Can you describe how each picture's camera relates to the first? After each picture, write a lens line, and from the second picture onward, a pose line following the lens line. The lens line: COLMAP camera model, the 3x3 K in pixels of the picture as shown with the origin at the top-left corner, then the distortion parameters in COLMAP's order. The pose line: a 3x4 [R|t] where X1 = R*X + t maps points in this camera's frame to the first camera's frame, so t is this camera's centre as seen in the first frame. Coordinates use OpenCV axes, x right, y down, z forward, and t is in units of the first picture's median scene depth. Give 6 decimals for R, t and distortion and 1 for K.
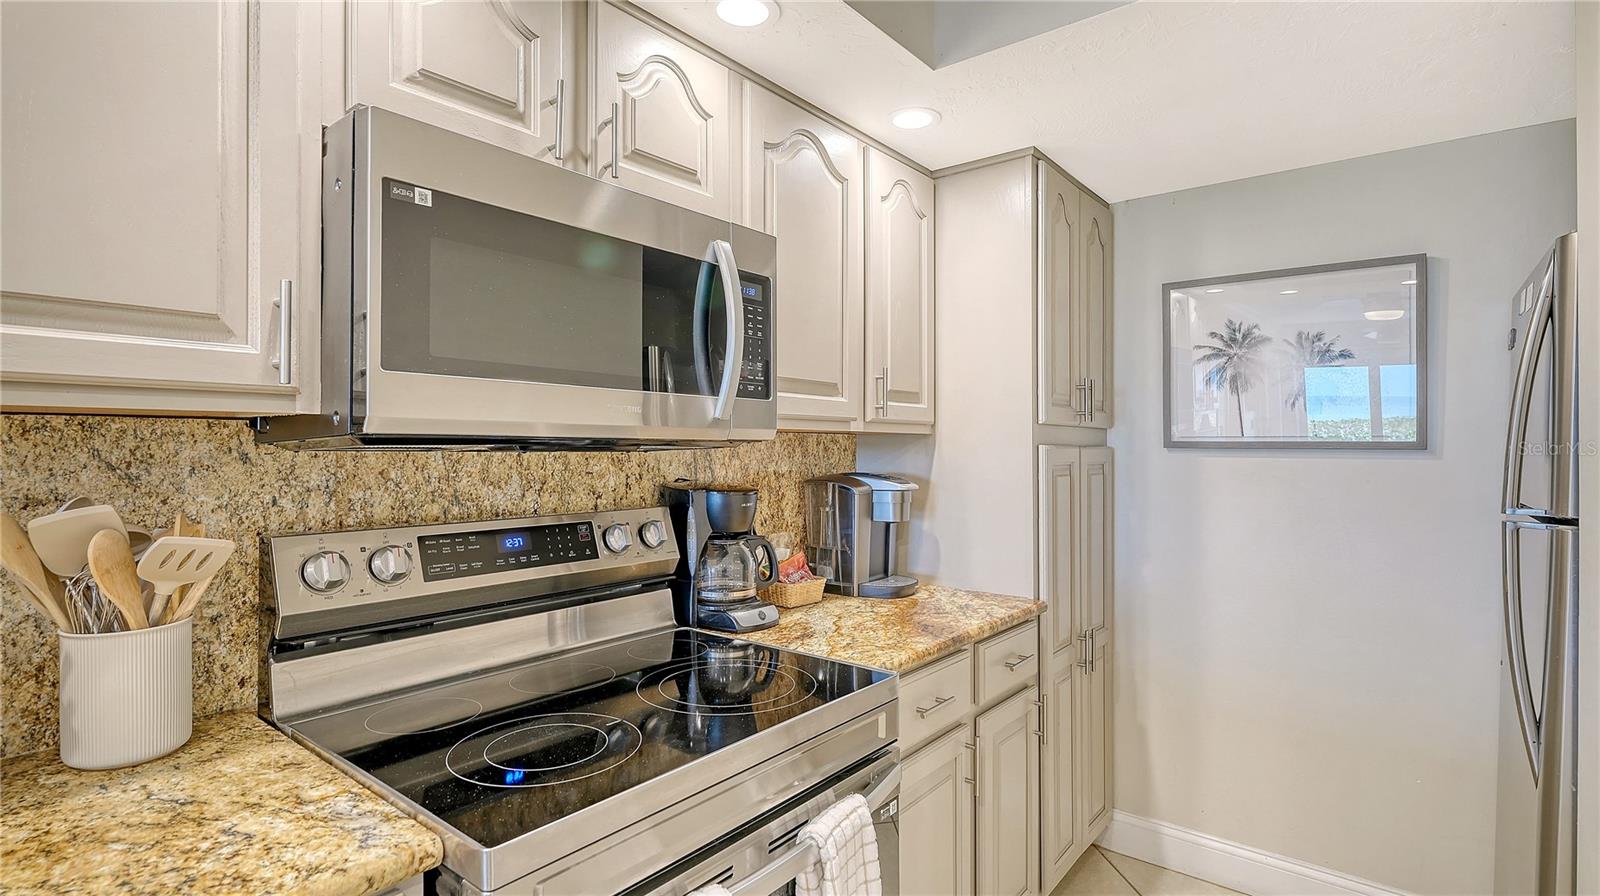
lens RADIAL K [[768.0, 0, 800.0], [0, 768.0, 448.0], [0, 0, 1]] dist [-0.001263, -0.000310]
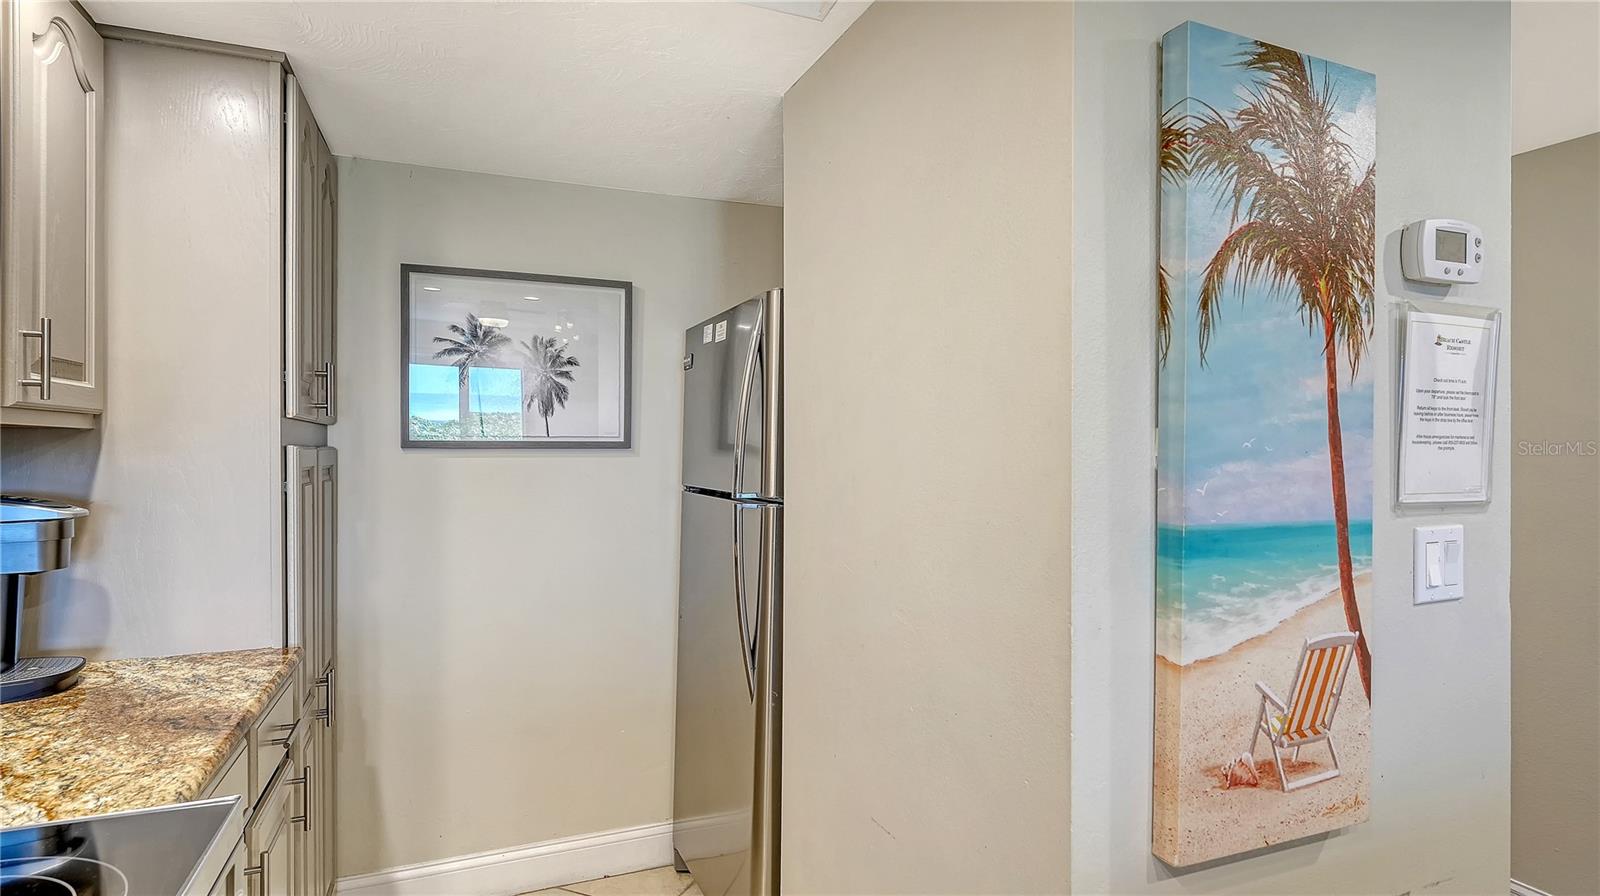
lens RADIAL K [[819.6, 0, 800.0], [0, 819.6, 448.0], [0, 0, 1]] dist [-0.002982, 0.000157]
pose [[0.480806, -0.006201, 0.876805, -0.165495], [0.004975, 0.999978, 0.004344, -0.002468], [-0.876813, 0.002274, 0.480827, 0.163041]]
